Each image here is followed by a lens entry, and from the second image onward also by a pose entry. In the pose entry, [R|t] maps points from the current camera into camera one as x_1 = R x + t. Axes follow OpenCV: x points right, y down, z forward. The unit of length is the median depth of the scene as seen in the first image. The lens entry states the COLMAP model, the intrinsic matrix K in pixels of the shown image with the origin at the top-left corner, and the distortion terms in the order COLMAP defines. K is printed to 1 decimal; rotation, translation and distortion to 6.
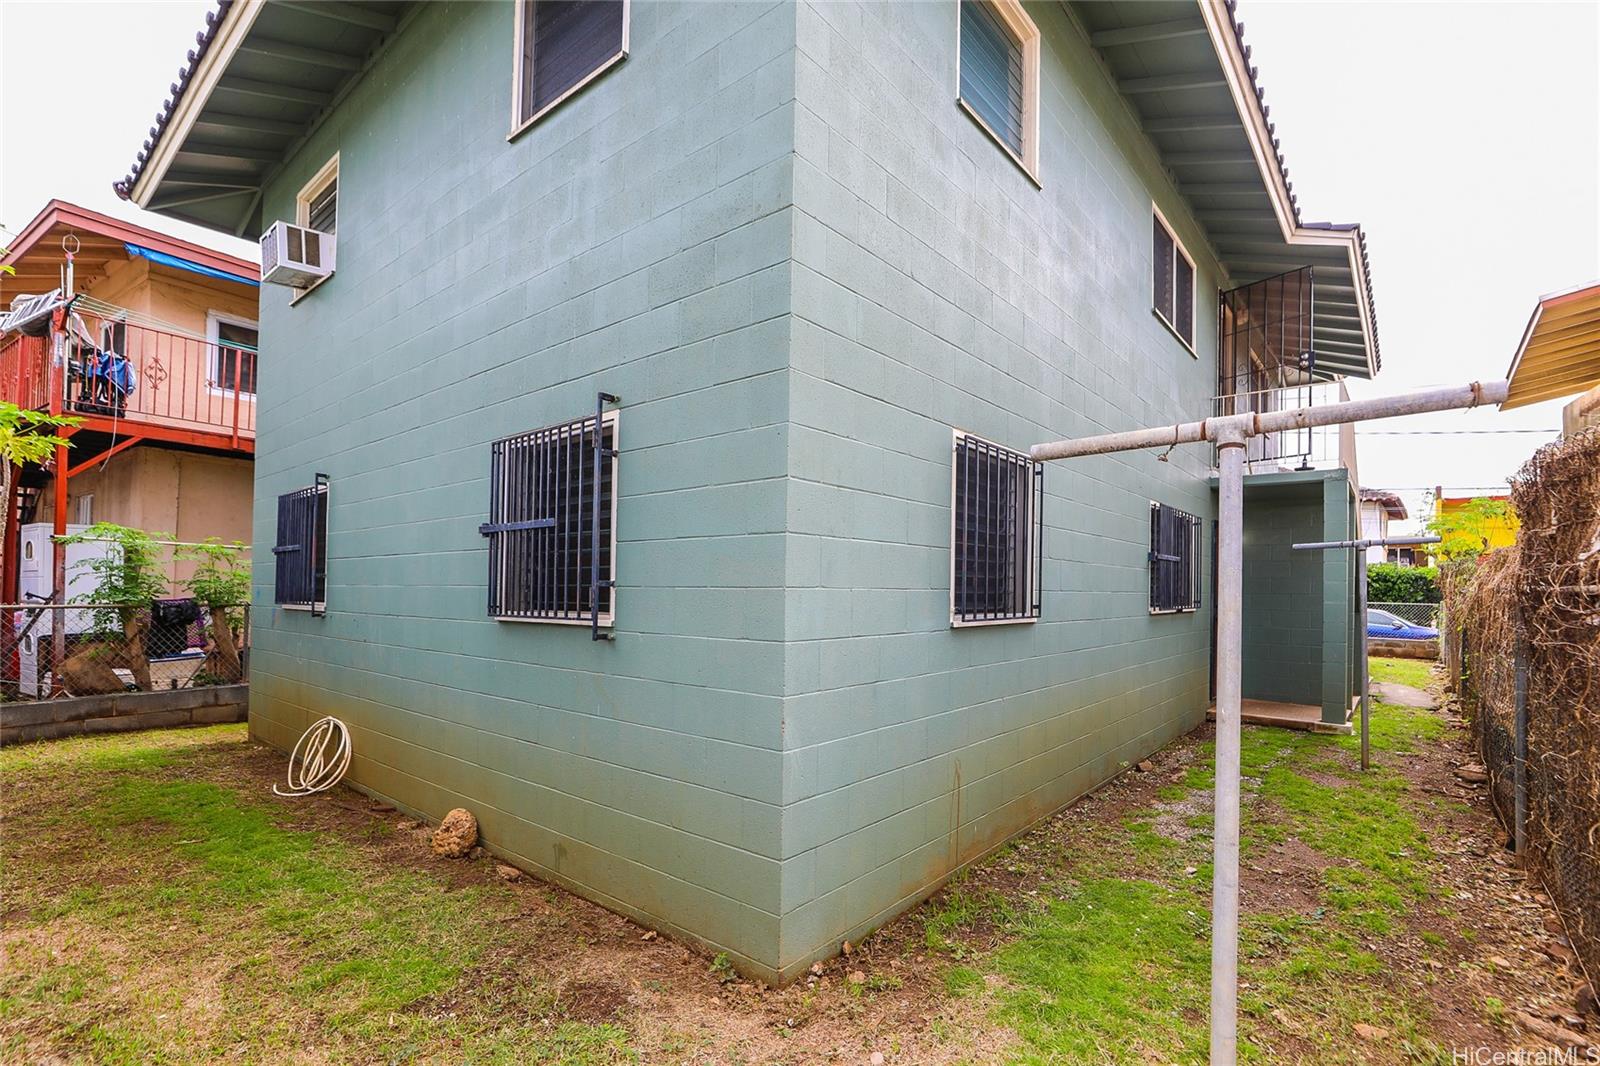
lens RADIAL K [[735.4, 0, 804.4], [0, 735.4, 547.8], [0, 0, 1]] dist [0.000773, 0.000128]
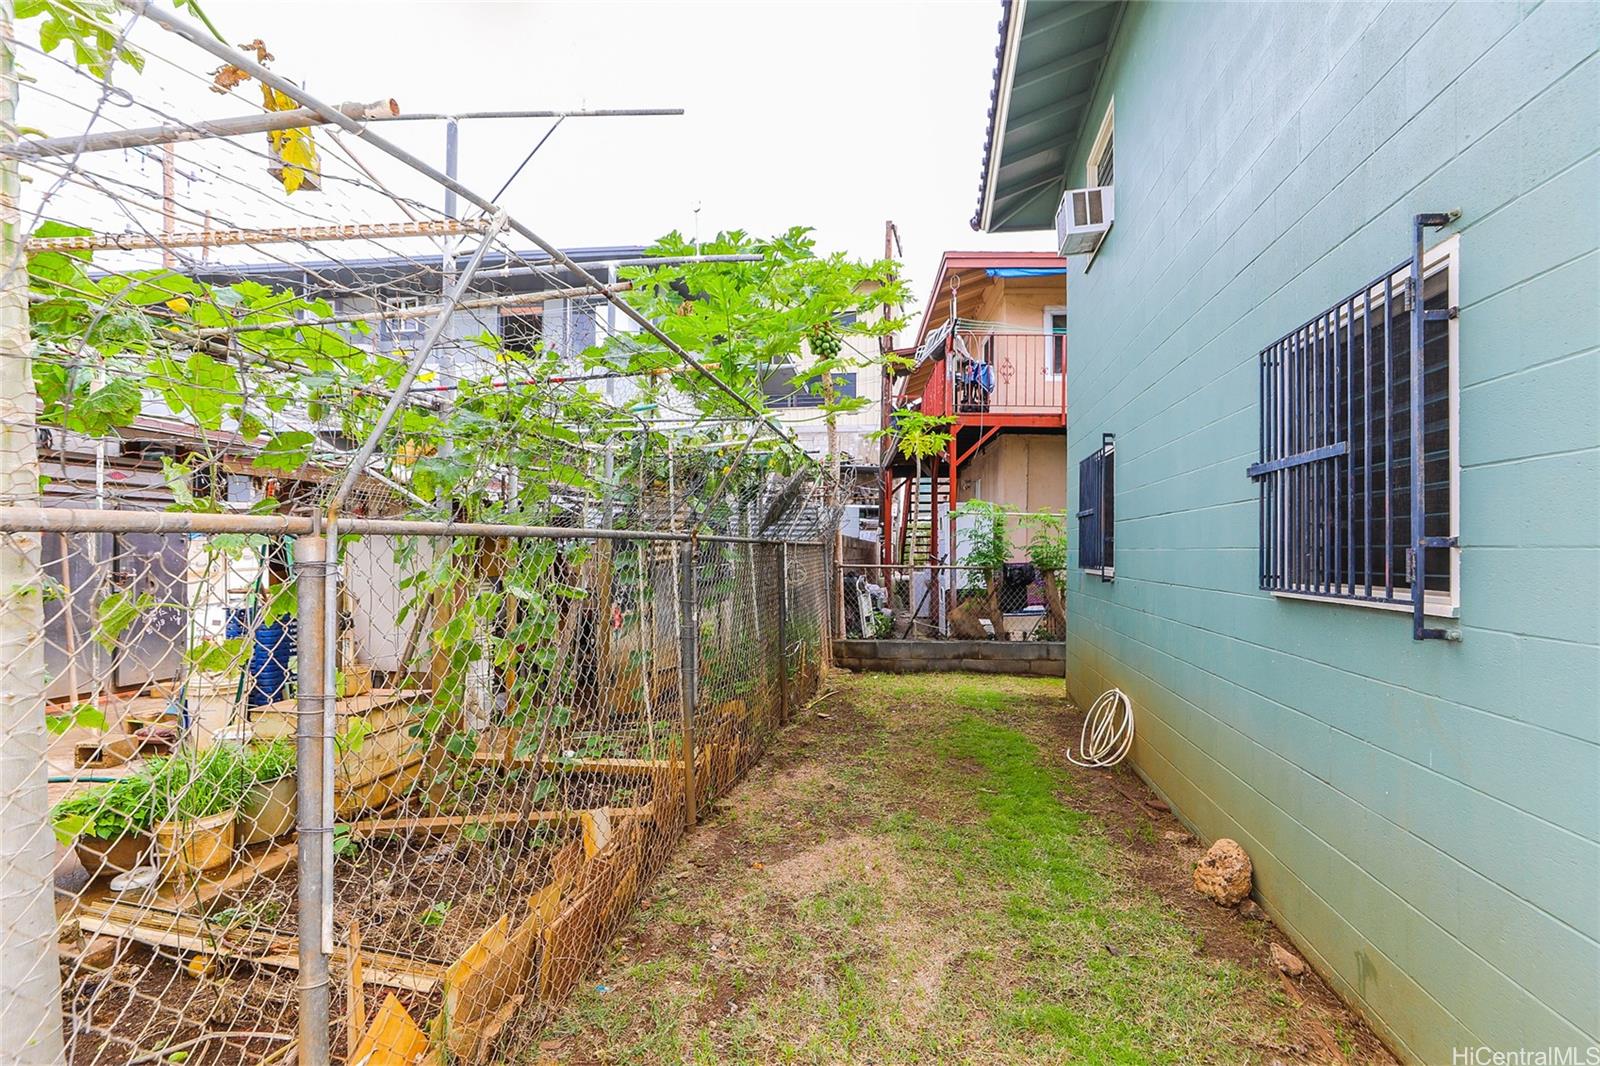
lens RADIAL K [[758.8, 0, 853.4], [0, 758.8, 537.1], [0, 0, 1]] dist [-0.032508, 0.016602]
pose [[0.553024, -0.016628, -0.832999, -0.024787], [0.042802, 0.999048, 0.008474, 0.014214], [0.832065, -0.040340, 0.553209, 0.204000]]
